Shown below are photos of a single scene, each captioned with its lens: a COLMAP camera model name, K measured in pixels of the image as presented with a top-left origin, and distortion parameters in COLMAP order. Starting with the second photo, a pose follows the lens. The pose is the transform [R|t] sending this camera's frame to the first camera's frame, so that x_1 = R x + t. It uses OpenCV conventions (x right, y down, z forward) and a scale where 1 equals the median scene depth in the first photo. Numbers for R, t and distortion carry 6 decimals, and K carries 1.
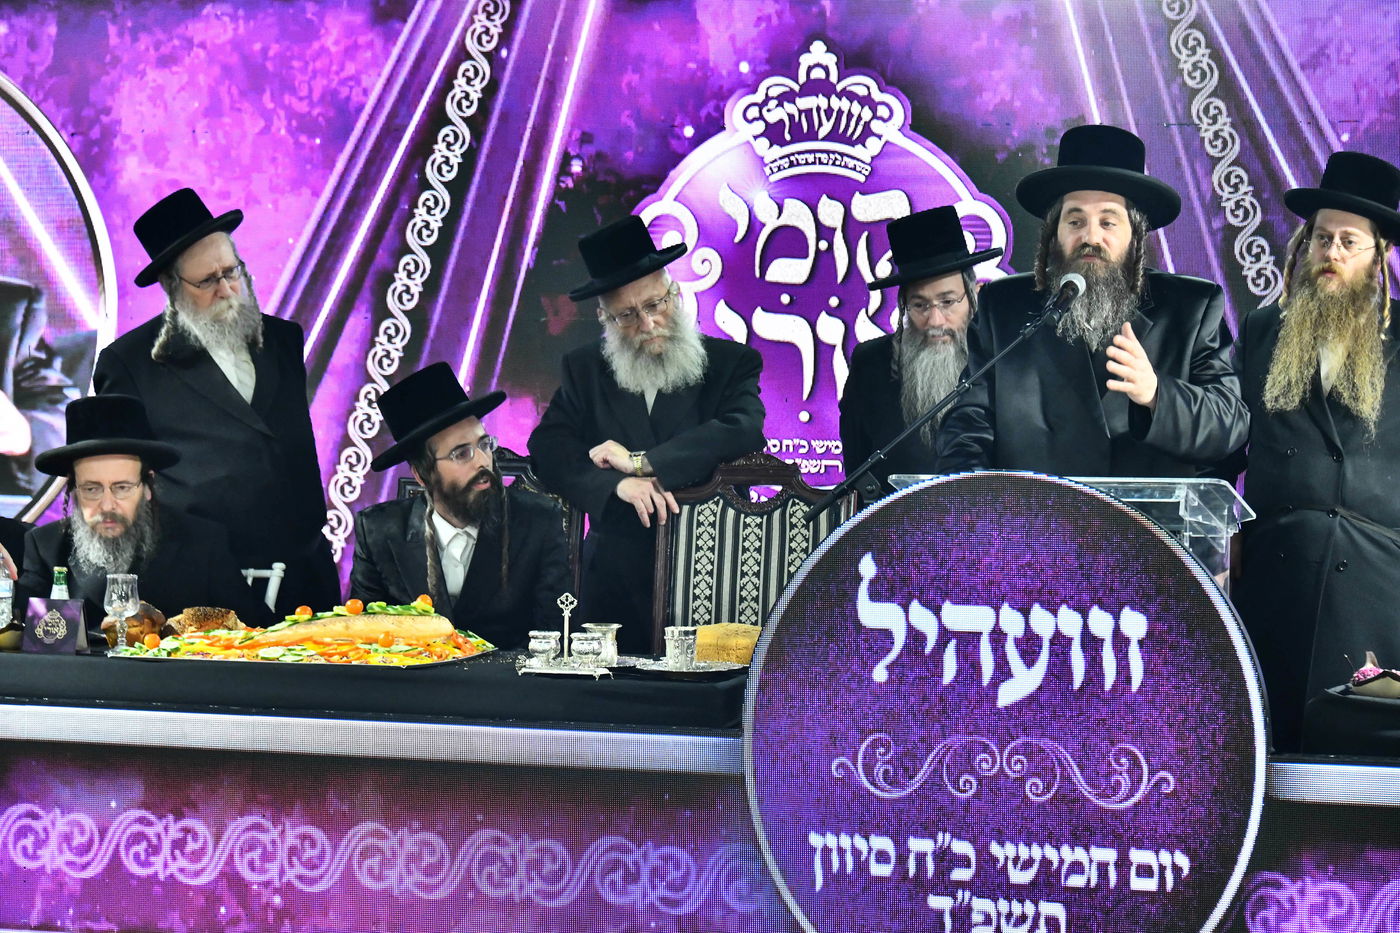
lens RADIAL K [[4038.0, 0, 757.5], [0, 4038.0, 504.4], [0, 0, 1]] dist [-0.142516, 0.000000]
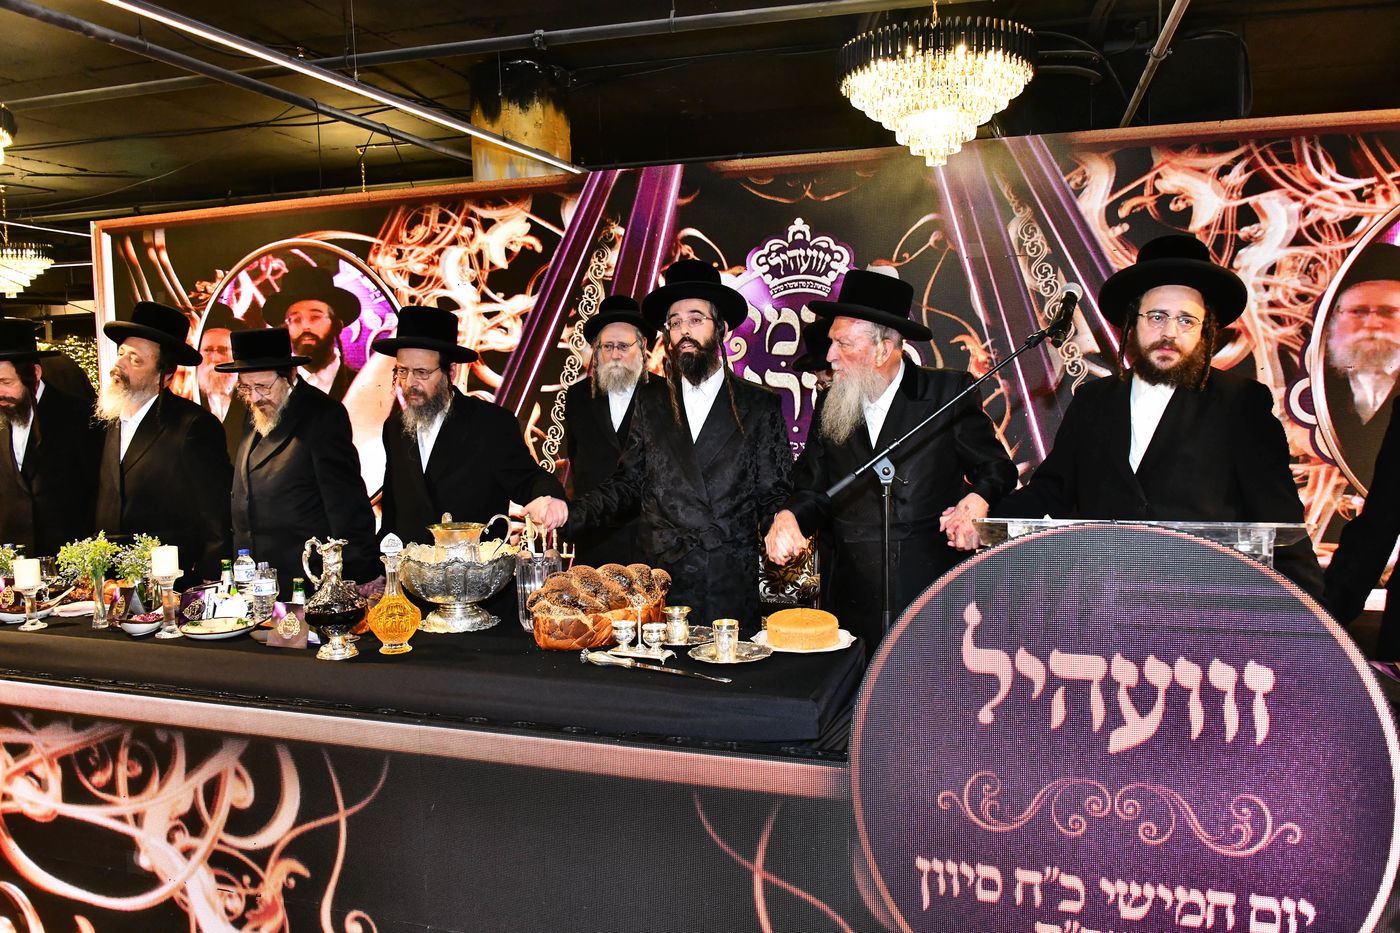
lens RADIAL K [[1091.6, 0, 696.7], [0, 1091.6, 463.4], [0, 0, 1]] dist [-0.035308, -0.023991]
pose [[0.999549, -0.028926, -0.008033, -0.029363], [0.029199, 0.998916, 0.036259, -0.025974], [0.006975, -0.036477, 0.999310, 0.521770]]
